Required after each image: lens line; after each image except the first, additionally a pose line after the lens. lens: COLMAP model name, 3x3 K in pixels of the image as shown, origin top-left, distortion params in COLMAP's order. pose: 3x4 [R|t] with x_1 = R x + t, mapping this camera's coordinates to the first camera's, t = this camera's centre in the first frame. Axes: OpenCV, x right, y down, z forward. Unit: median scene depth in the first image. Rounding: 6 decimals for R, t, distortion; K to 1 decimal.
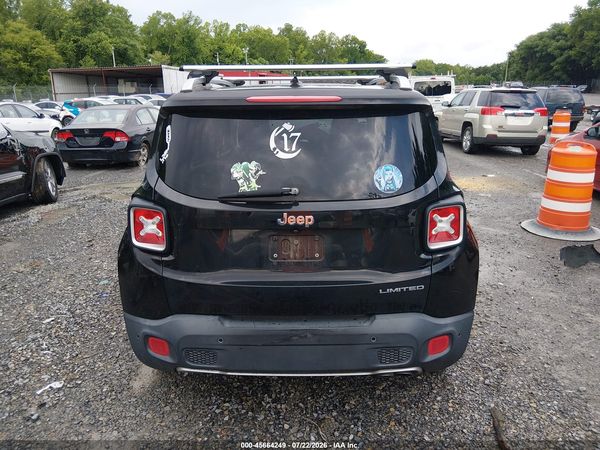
lens RADIAL K [[469.8, 0, 305.4], [0, 469.8, 225.0], [0, 0, 1]] dist [0.054827, -0.087461]
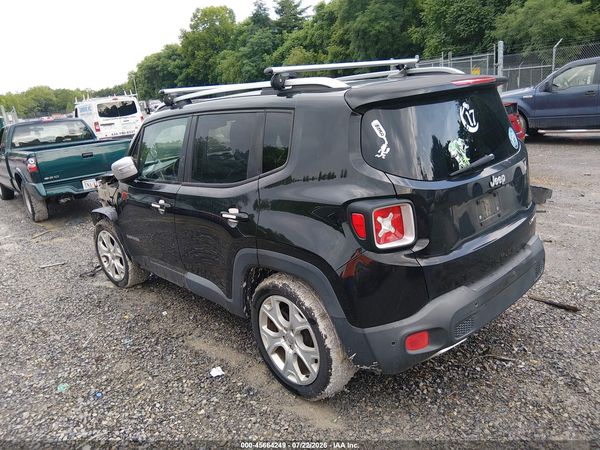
lens RADIAL K [[469.8, 0, 305.4], [0, 469.8, 225.0], [0, 0, 1]] dist [0.054827, -0.087461]
pose [[0.725769, -0.252852, 0.639785, -0.049345], [0.279946, 0.958071, 0.061073, -0.004718], [-0.628402, 0.134780, 0.766123, 0.017236]]
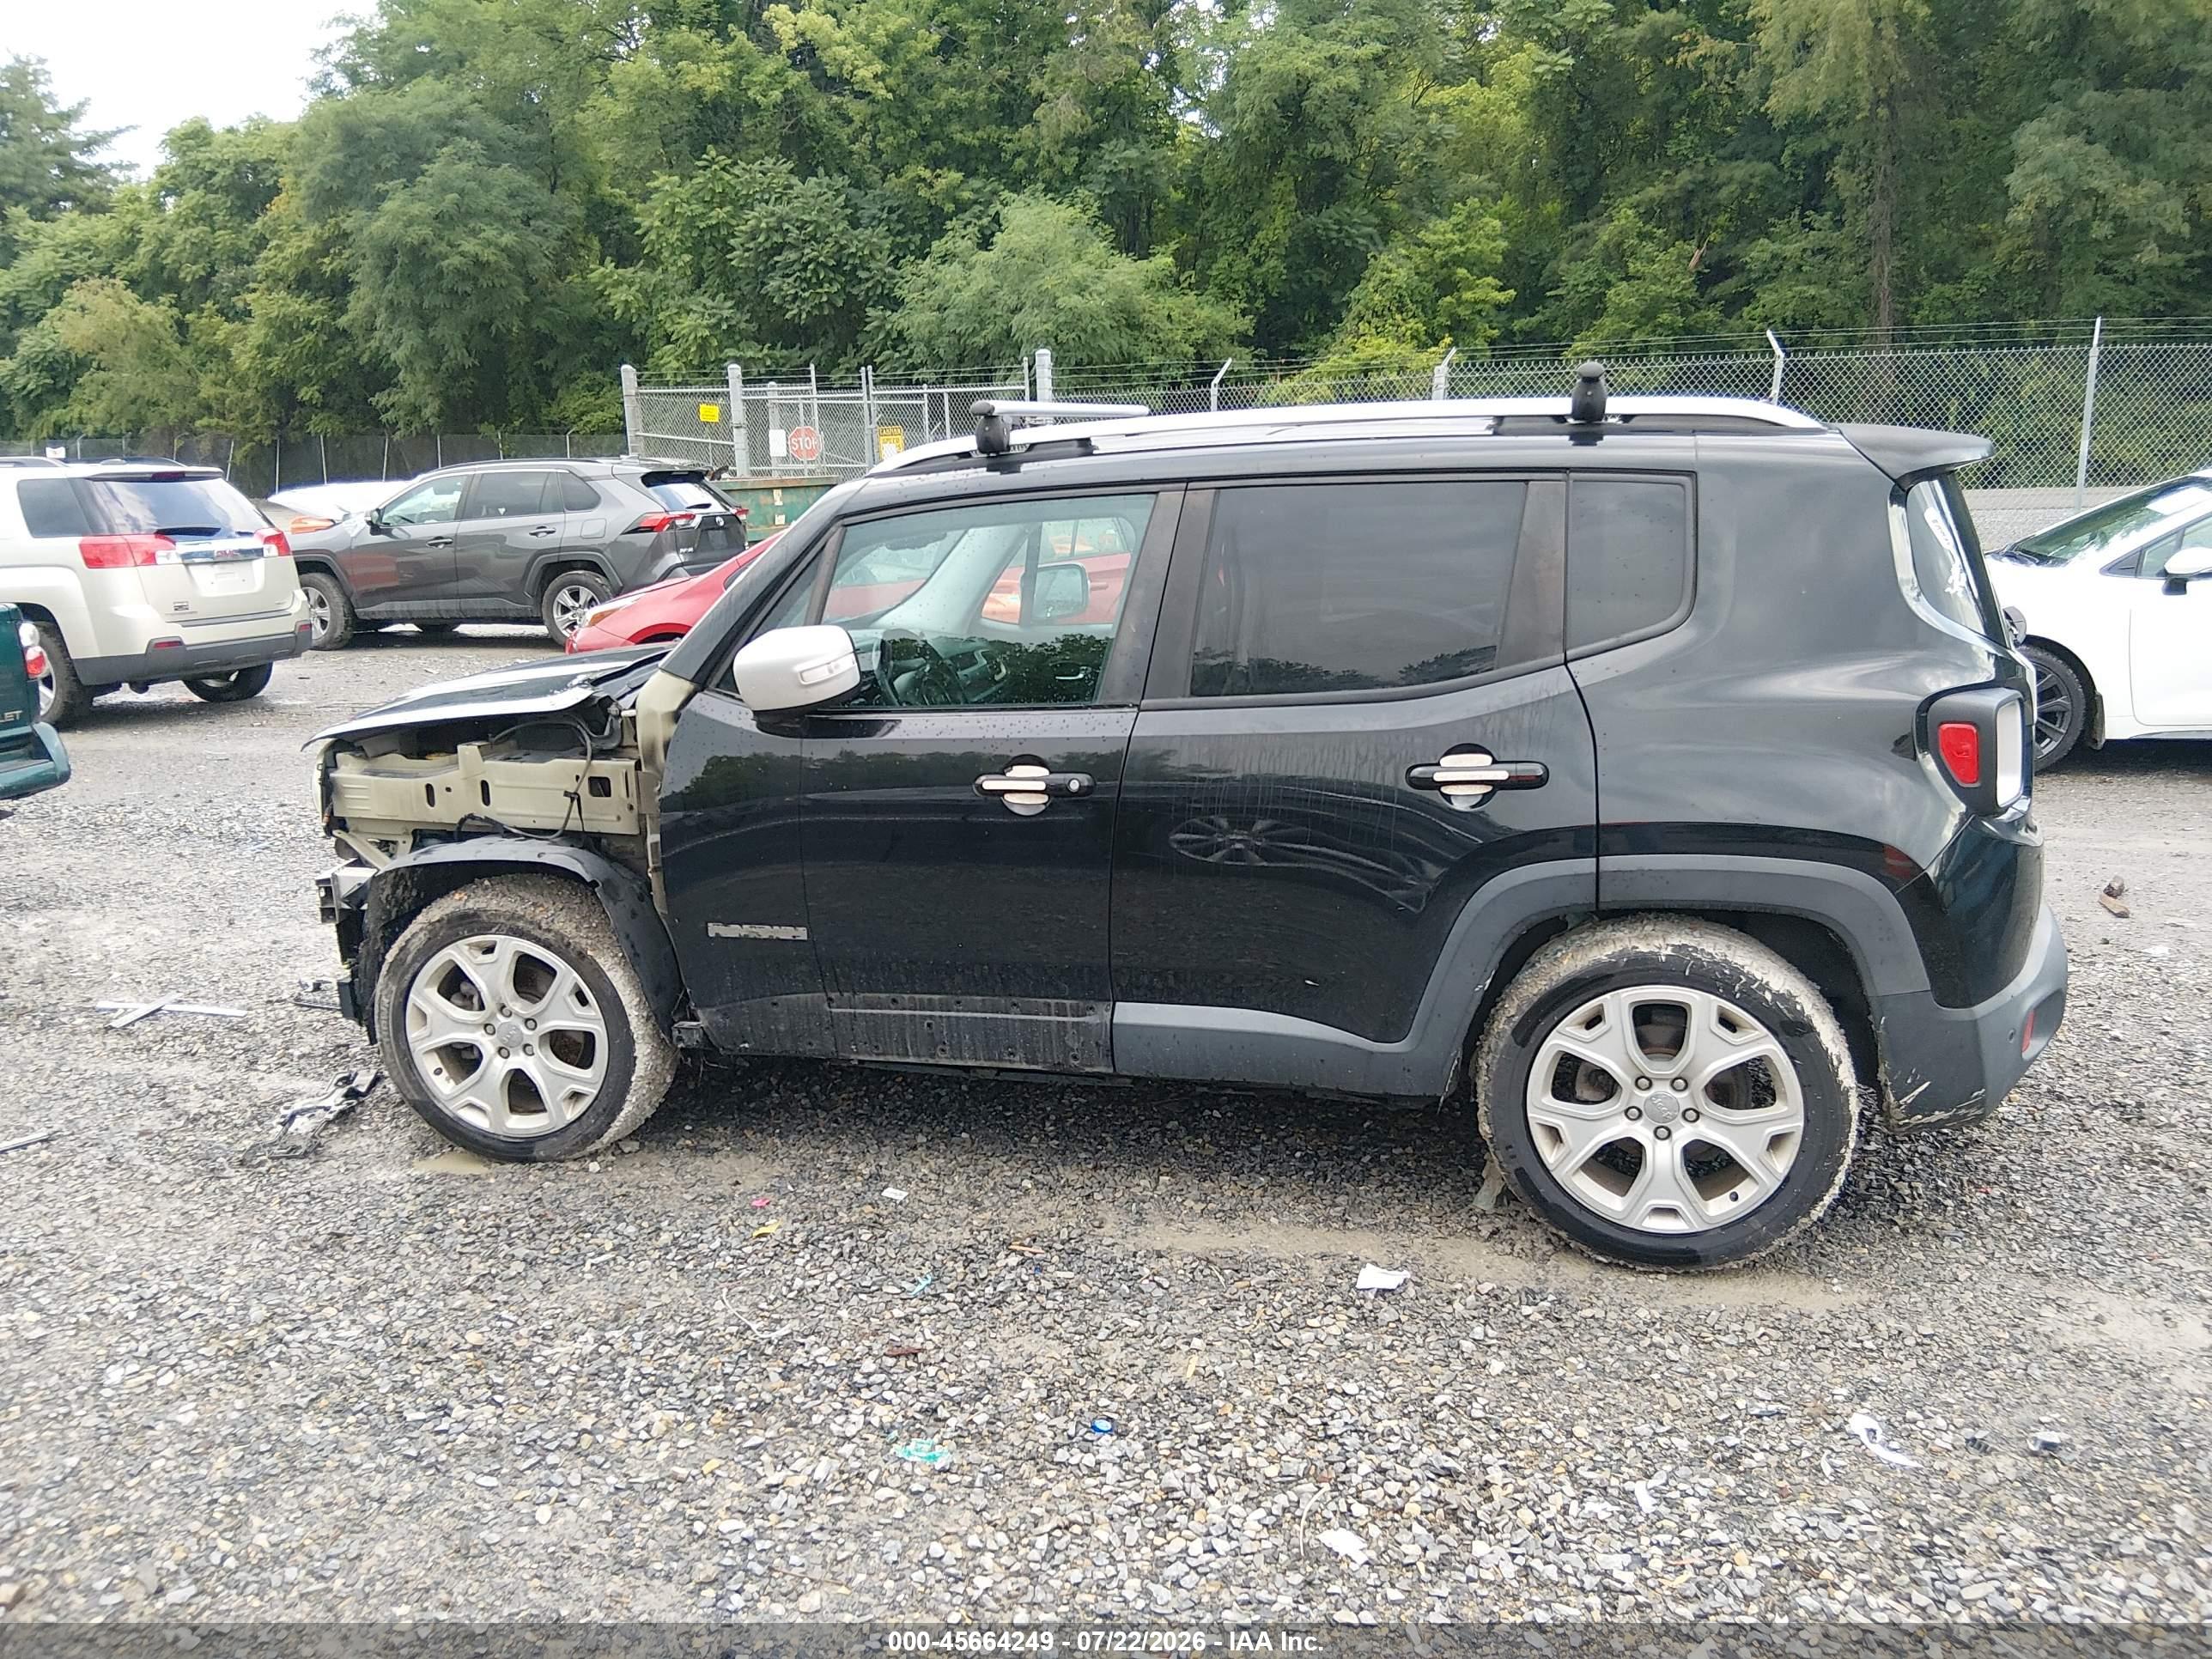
lens RADIAL K [[1732.0, 0, 1126.1], [0, 1732.0, 829.5], [0, 0, 1]] dist [0.054827, -0.087461]
pose [[0.247120, -0.219486, 0.943800, -0.092856], [0.293414, 0.945231, 0.142993, -0.017840], [-0.923493, 0.241588, 0.297986, 0.061077]]
